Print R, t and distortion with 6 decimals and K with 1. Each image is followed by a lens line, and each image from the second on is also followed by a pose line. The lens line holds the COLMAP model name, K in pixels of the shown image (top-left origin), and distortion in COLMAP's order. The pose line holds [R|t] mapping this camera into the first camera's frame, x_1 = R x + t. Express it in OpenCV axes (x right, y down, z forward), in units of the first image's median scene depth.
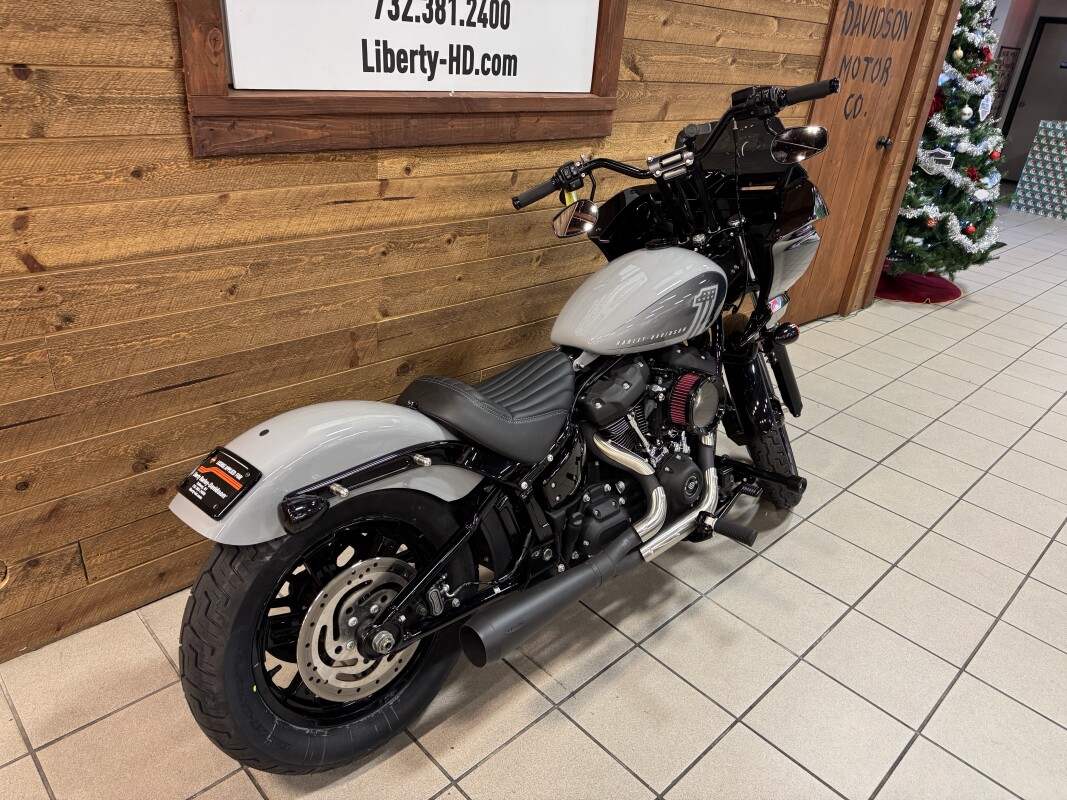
lens RADIAL K [[760.0, 0, 539.3], [0, 760.0, 406.8], [0, 0, 1]] dist [0.038008, -0.053760]
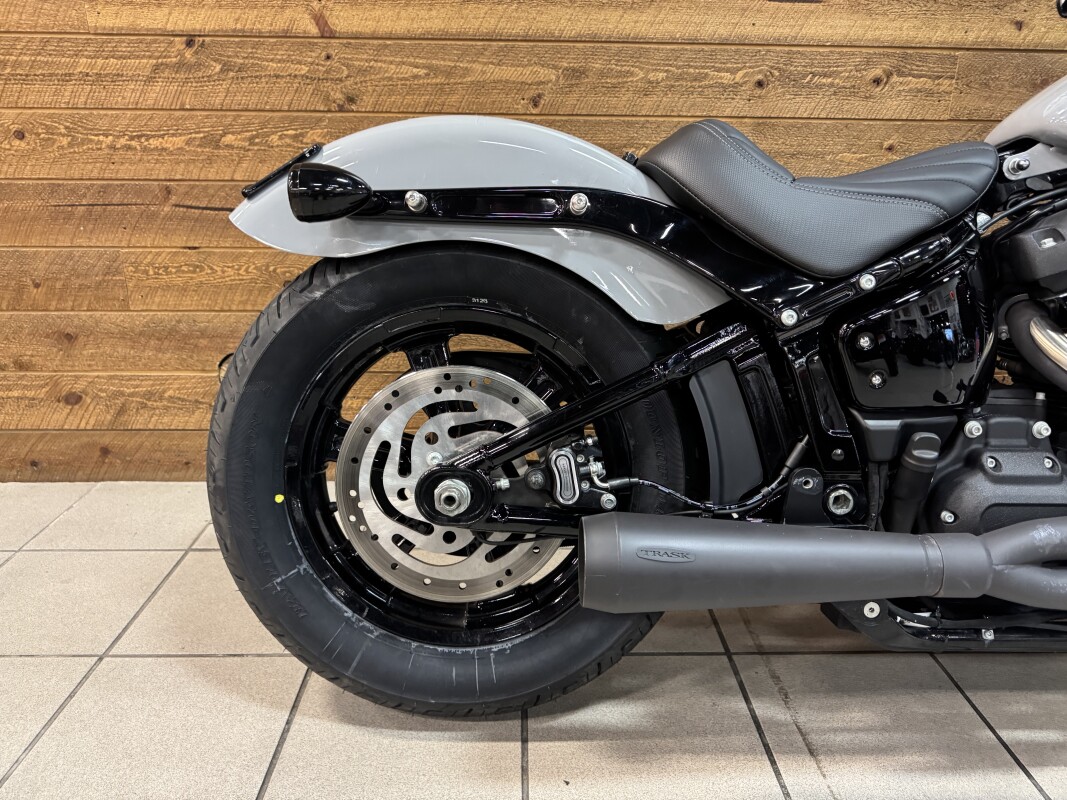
lens RADIAL K [[764.3, 0, 533.5], [0, 764.3, 400.0], [0, 0, 1]] dist [0.033987, -0.044970]
pose [[0.729004, 0.144428, -0.669100, 0.161383], [-0.262086, 0.961893, -0.077922, 0.191013], [0.632348, 0.232168, 0.739076, 0.424157]]
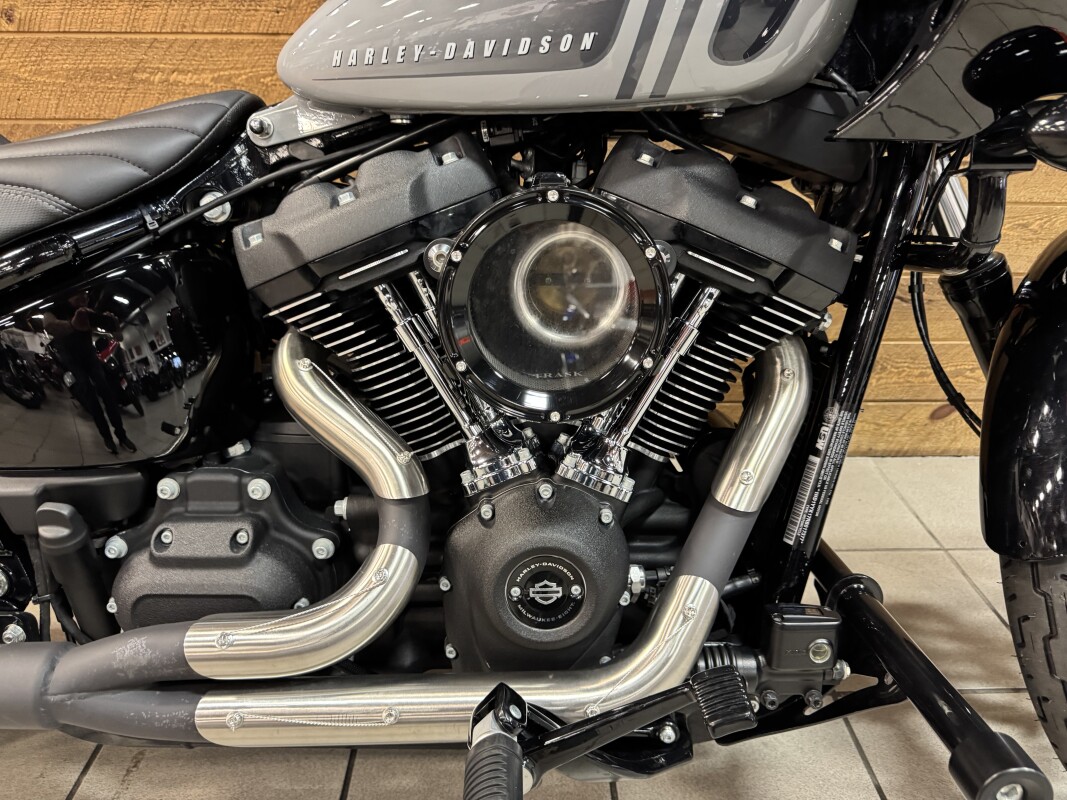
lens RADIAL K [[771.0, 0, 535.9], [0, 771.0, 406.1], [0, 0, 1]] dist [-0.008396, -0.002516]
pose [[0.730322, 0.227138, -0.644235, 0.371785], [-0.260697, 0.964395, 0.044484, 0.020448], [0.631401, 0.135462, 0.763533, 0.741988]]
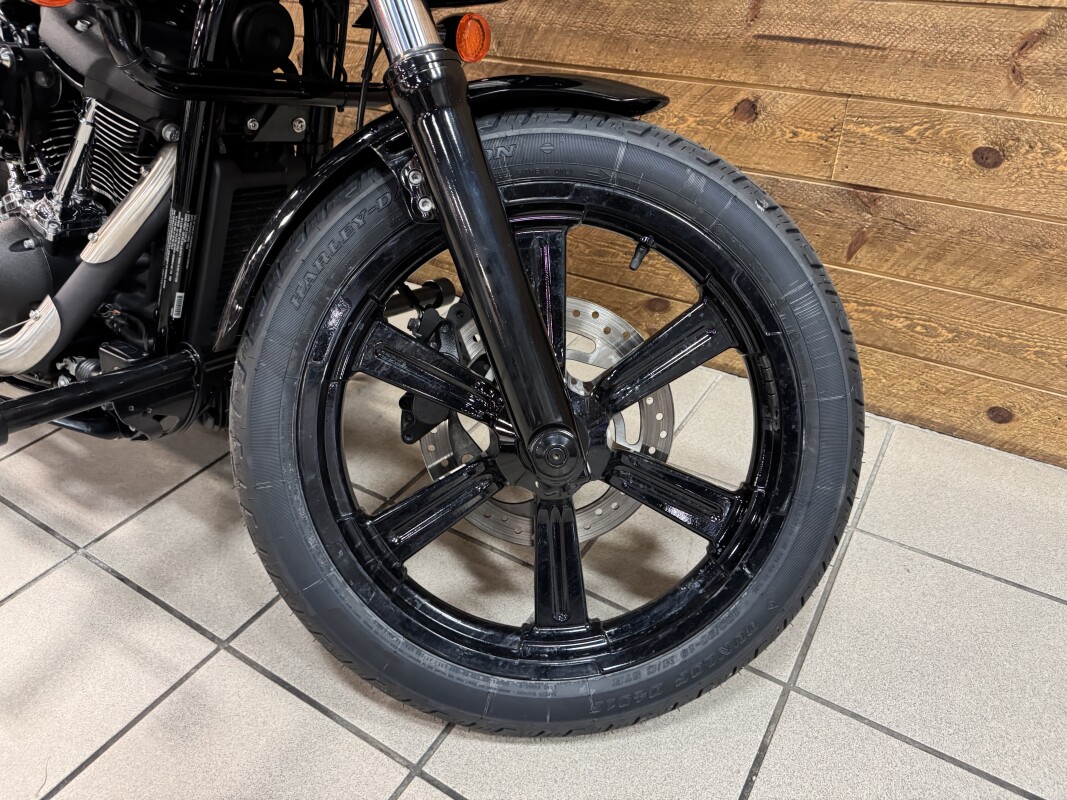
lens RADIAL K [[760.0, 0, 539.3], [0, 760.0, 406.8], [0, 0, 1]] dist [0.038008, -0.053760]
pose [[0.223401, 0.478703, -0.849079, 0.708563], [-0.415084, 0.834885, 0.361488, -0.138169], [0.881928, 0.271682, 0.385216, 1.118778]]
